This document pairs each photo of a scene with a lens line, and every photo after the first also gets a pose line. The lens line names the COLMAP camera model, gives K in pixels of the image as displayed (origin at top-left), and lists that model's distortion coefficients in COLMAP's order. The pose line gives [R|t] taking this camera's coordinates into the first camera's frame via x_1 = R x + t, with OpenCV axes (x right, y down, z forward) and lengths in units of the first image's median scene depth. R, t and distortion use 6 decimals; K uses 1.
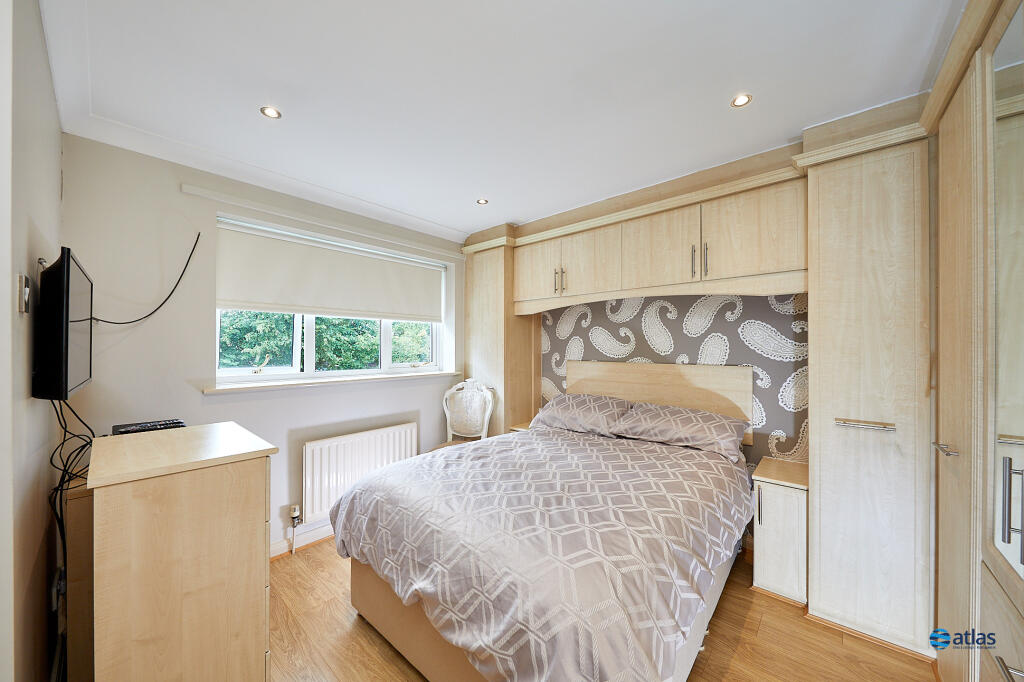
lens RADIAL K [[357.9, 0, 513.3], [0, 357.9, 344.6], [0, 0, 1]] dist [0.001401, 0.000061]
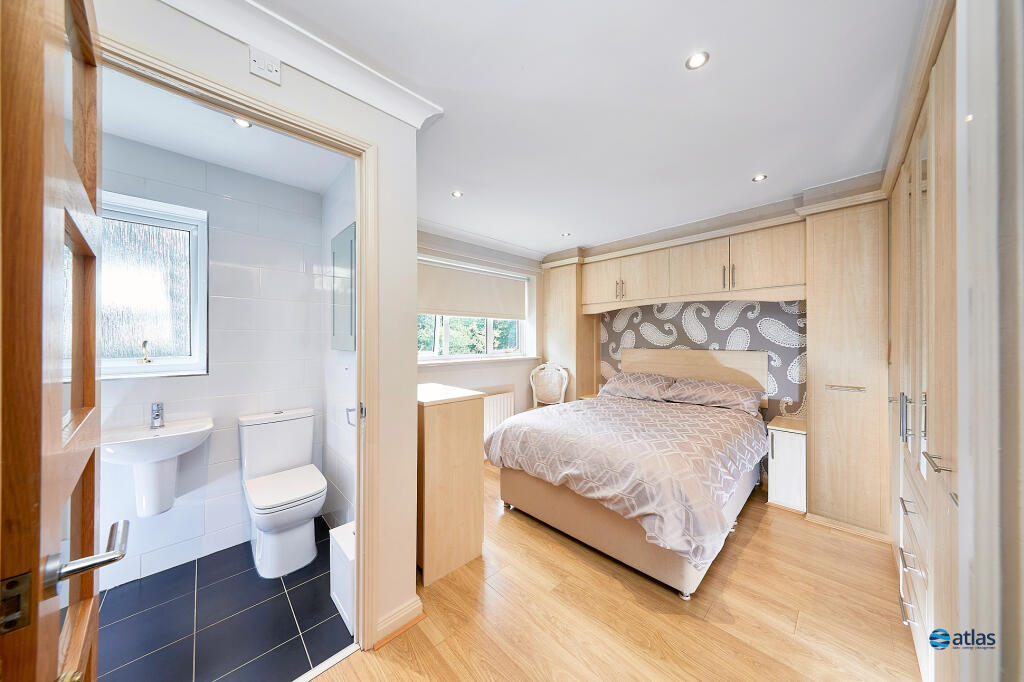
lens RADIAL K [[333.5, 0, 510.2], [0, 333.5, 337.8], [0, 0, 1]] dist [-0.000910, -0.000138]
pose [[0.997230, -0.001792, -0.074353, -0.253557], [0.001957, 0.999996, 0.002147, 0.003901], [0.074349, -0.002286, 0.997230, -0.396701]]
